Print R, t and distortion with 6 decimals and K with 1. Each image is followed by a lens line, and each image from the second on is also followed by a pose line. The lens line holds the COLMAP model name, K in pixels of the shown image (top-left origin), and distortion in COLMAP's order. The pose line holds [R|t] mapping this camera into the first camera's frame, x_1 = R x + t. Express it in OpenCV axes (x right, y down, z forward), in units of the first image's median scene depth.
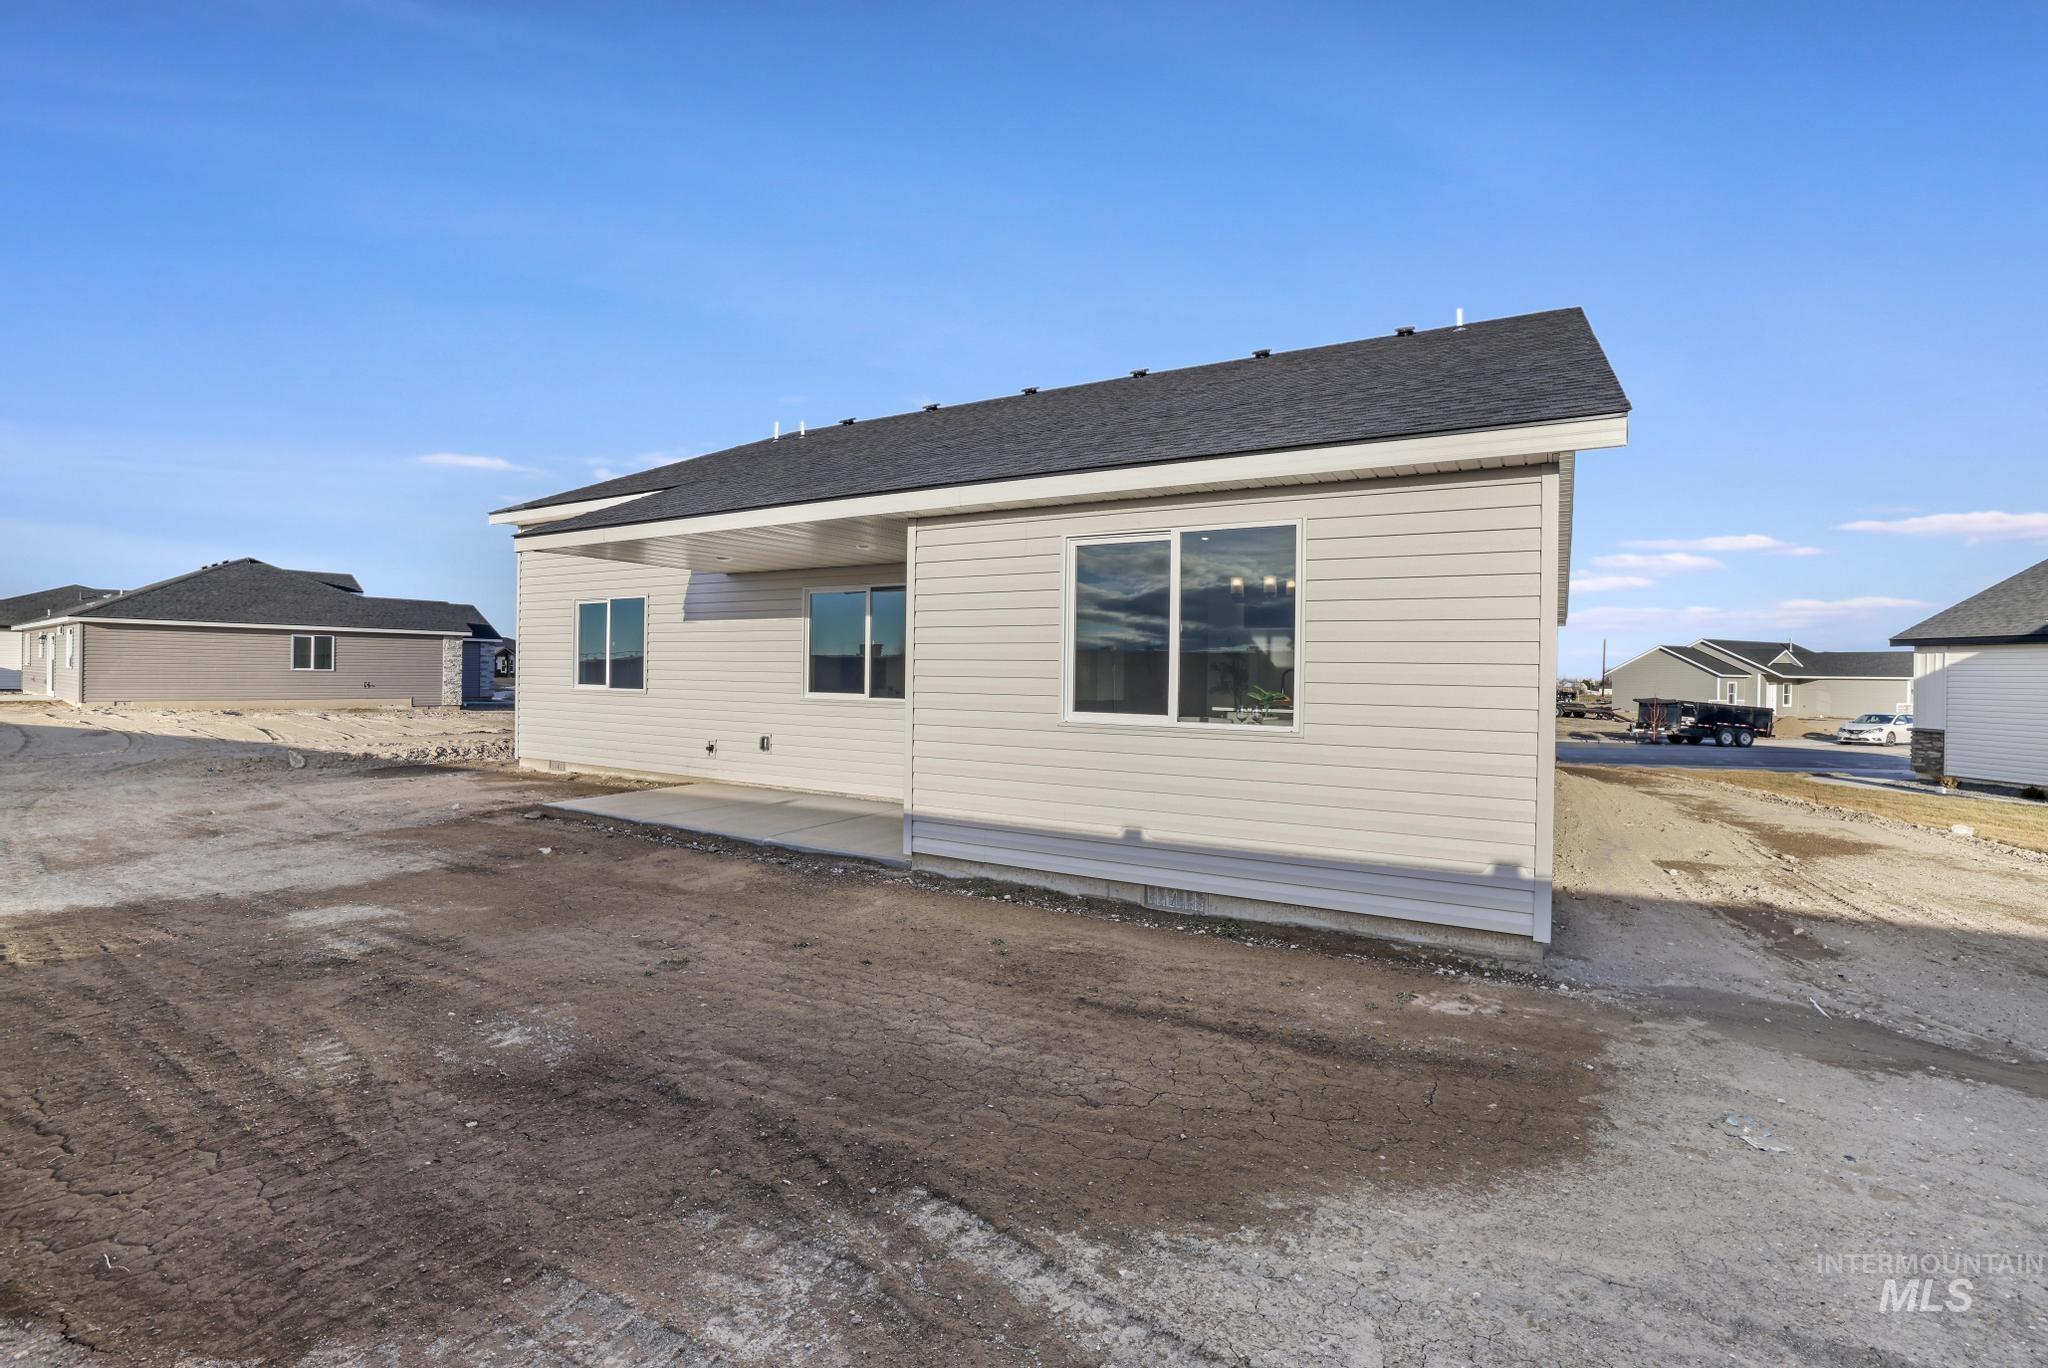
lens RADIAL K [[899.2, 0, 990.1], [0, 899.2, 677.4], [0, 0, 1]] dist [-0.044072, 0.016075]
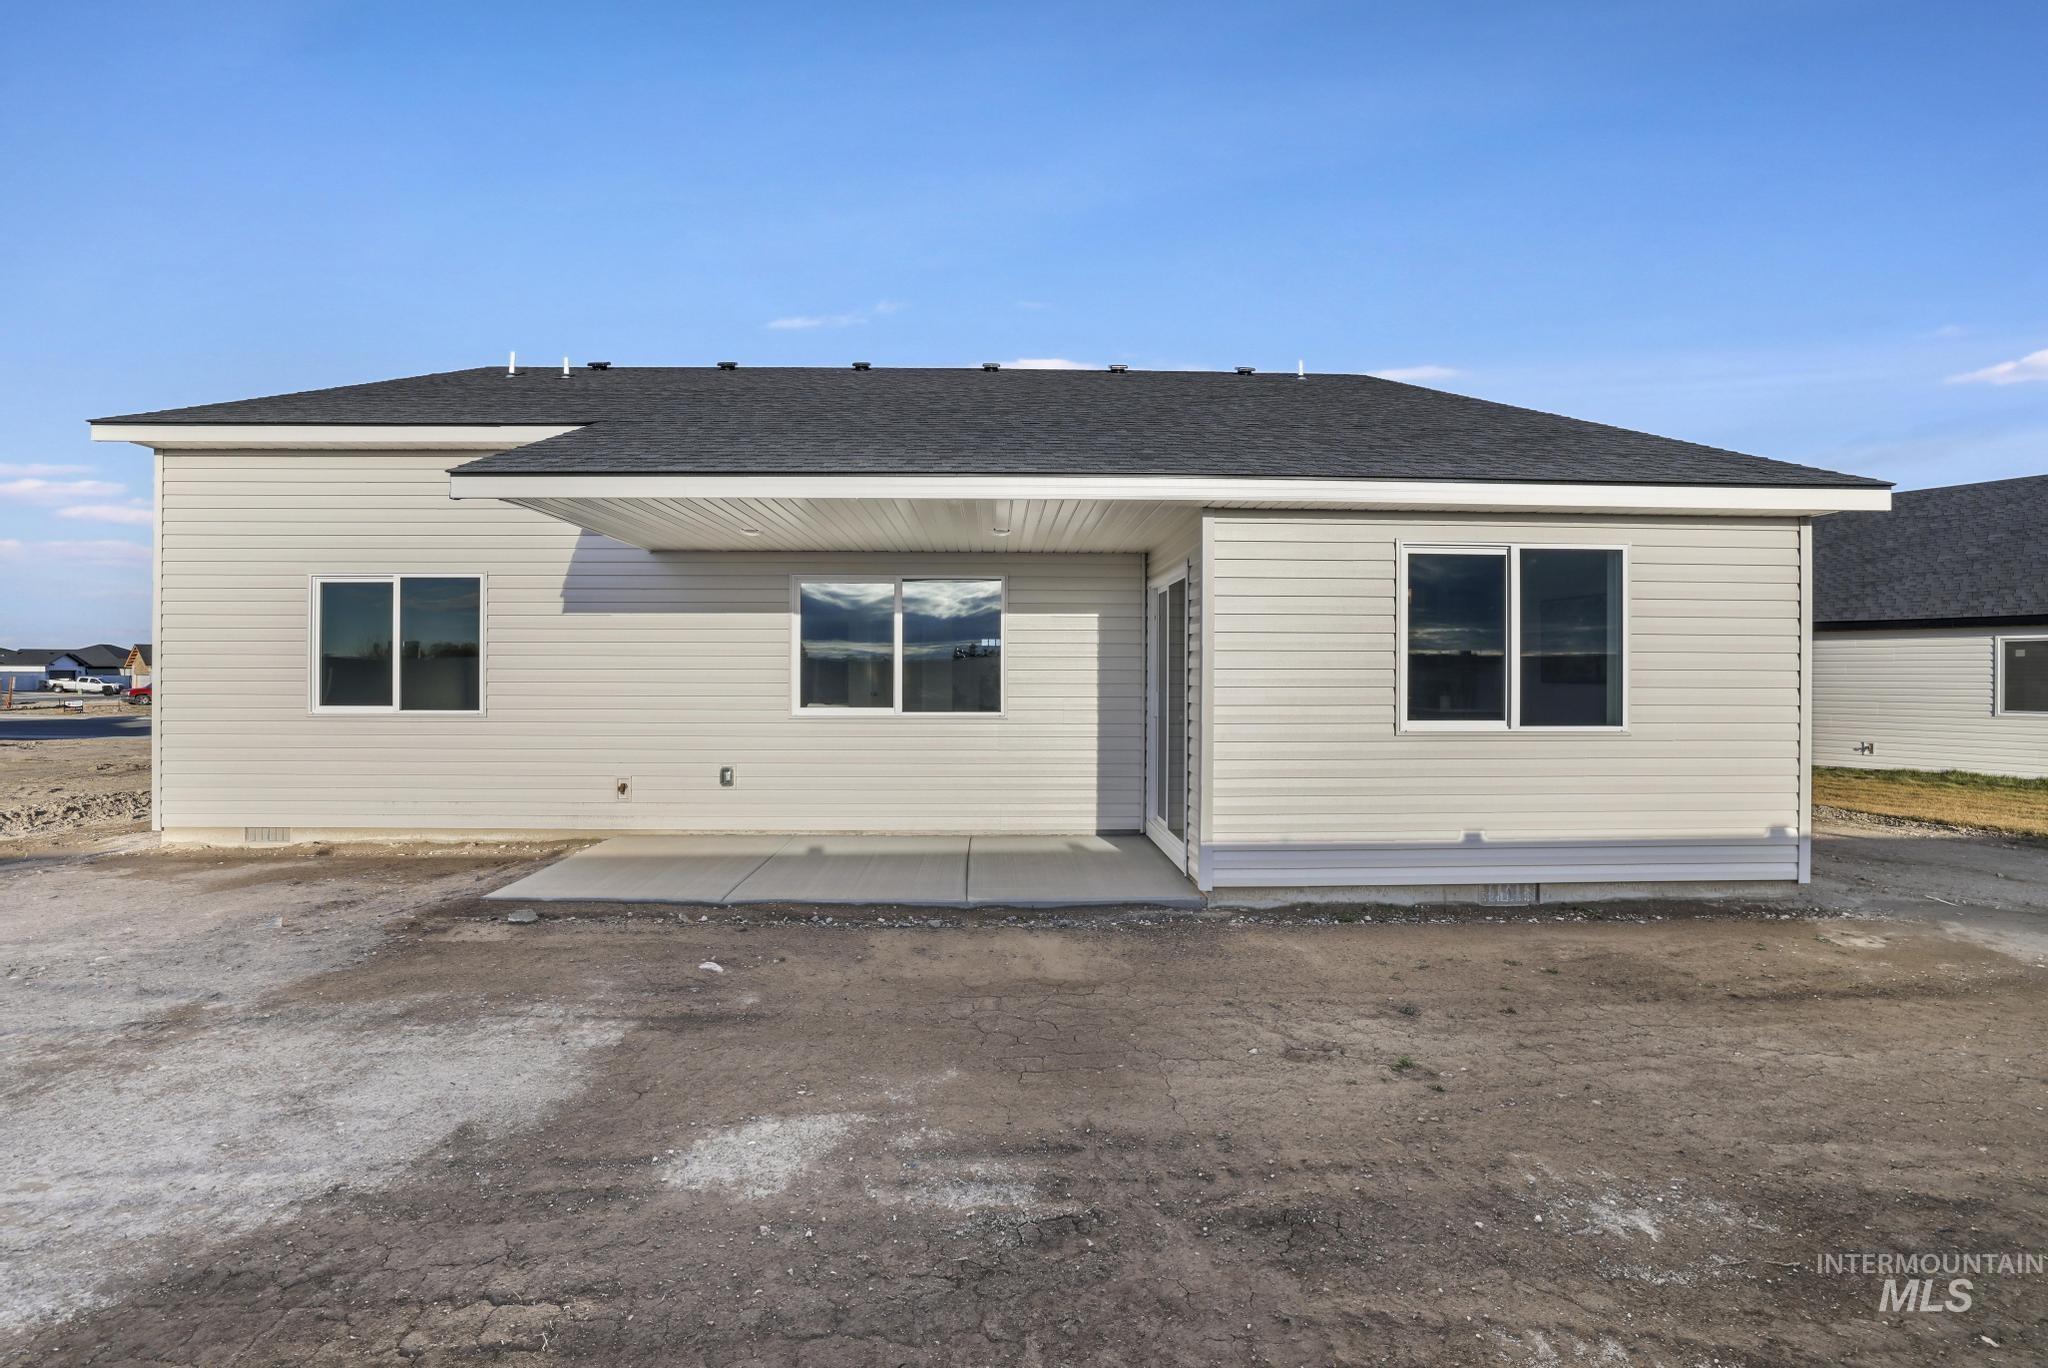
lens RADIAL K [[899.2, 0, 990.1], [0, 899.2, 677.4], [0, 0, 1]] dist [-0.044072, 0.016075]
pose [[0.844614, -0.015811, 0.535143, -0.855945], [0.013405, 0.999875, 0.008384, -0.025328], [-0.535208, 0.000092, 0.844720, 0.433782]]
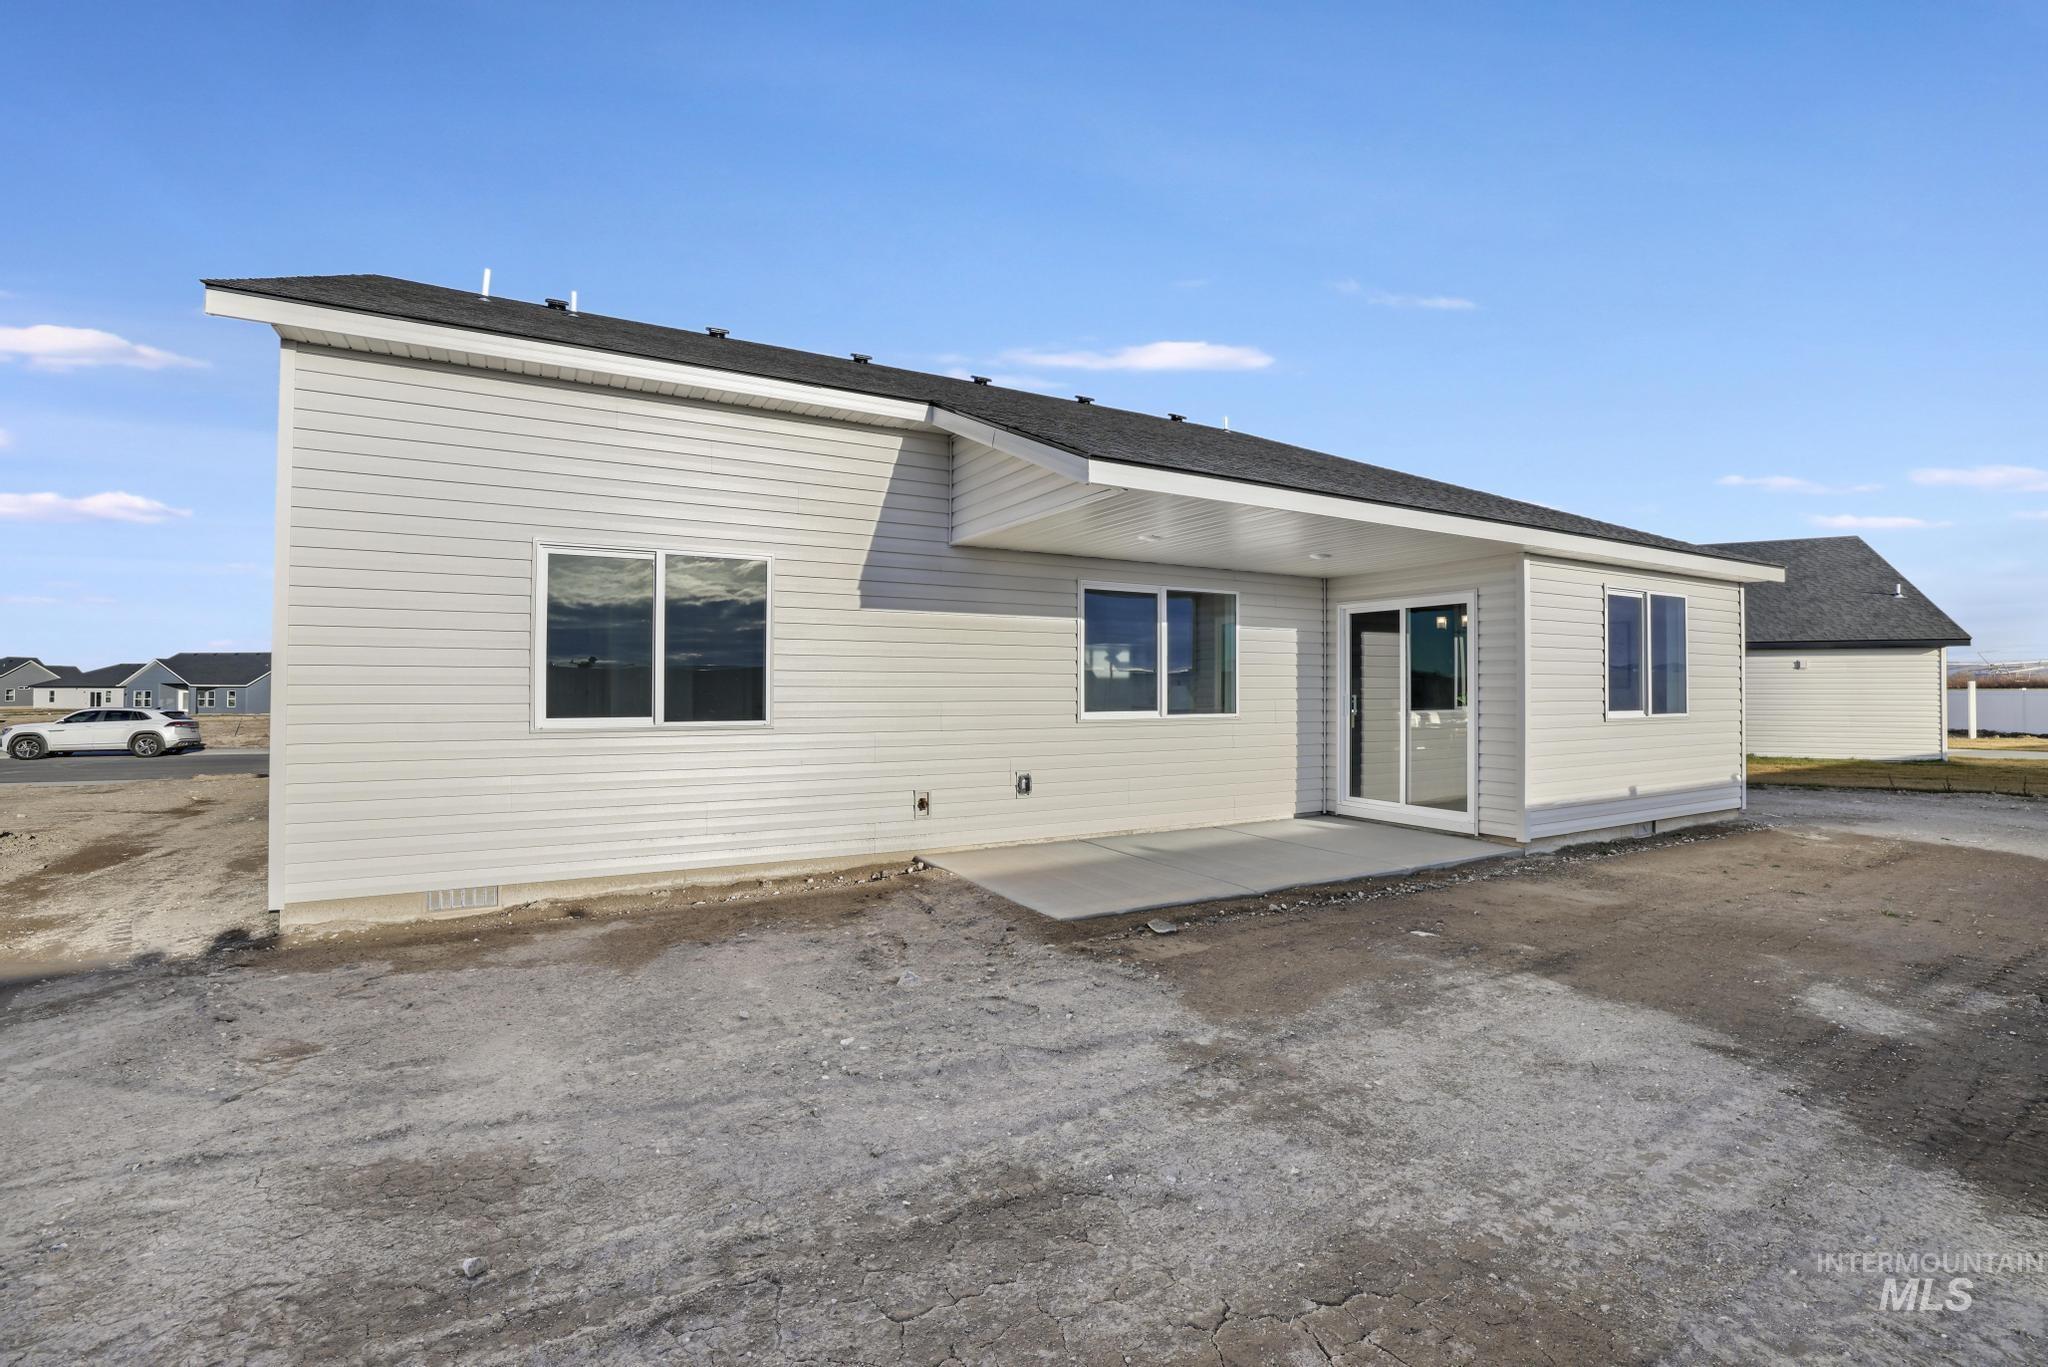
lens RADIAL K [[916.9, 0, 976.3], [0, 916.9, 676.6], [0, 0, 1]] dist [-0.043915, 0.016390]
pose [[0.496696, -0.004393, 0.867914, -1.688207], [0.010103, 0.999949, -0.000720, -0.026873], [-0.867866, 0.009126, 0.496715, 1.204022]]
